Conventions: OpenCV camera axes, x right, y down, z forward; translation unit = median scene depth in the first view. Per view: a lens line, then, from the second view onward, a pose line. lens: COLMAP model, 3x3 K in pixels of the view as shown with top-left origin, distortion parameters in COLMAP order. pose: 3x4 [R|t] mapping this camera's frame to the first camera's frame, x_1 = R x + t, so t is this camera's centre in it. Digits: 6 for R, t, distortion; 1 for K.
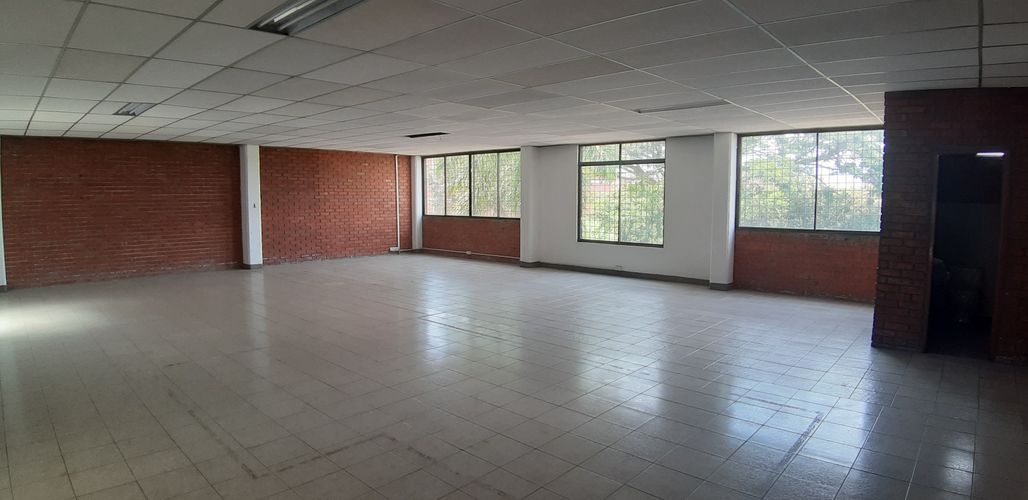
lens RADIAL K [[537.2, 0, 518.3], [0, 537.2, 251.2], [0, 0, 1]] dist [-0.110247, 0.000472]
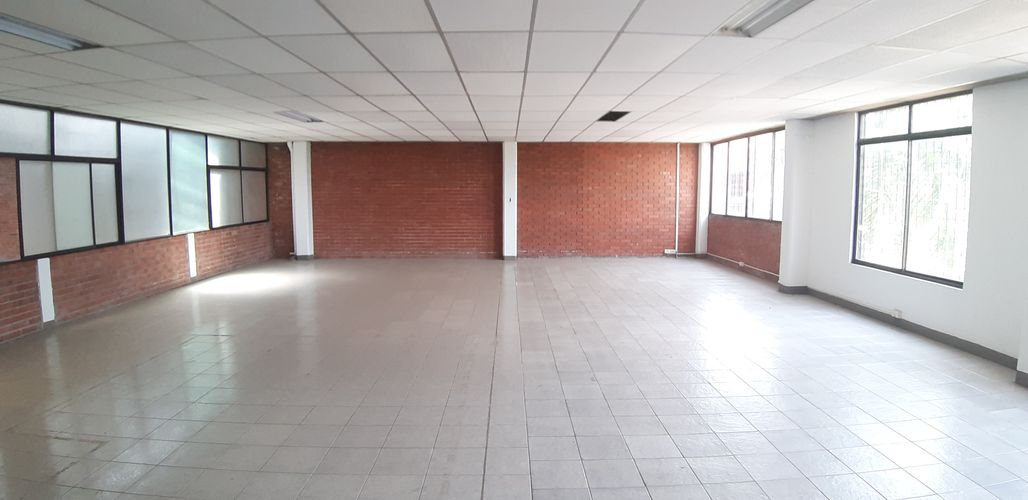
lens RADIAL K [[531.9, 0, 514.0], [0, 531.9, 250.0], [0, 0, 1]] dist [-0.001144, -0.085530]
pose [[0.693119, 0.075792, -0.716827, 0.250322], [-0.068198, 0.996891, 0.039462, -0.027248], [0.717590, 0.021534, 0.696133, 0.242729]]
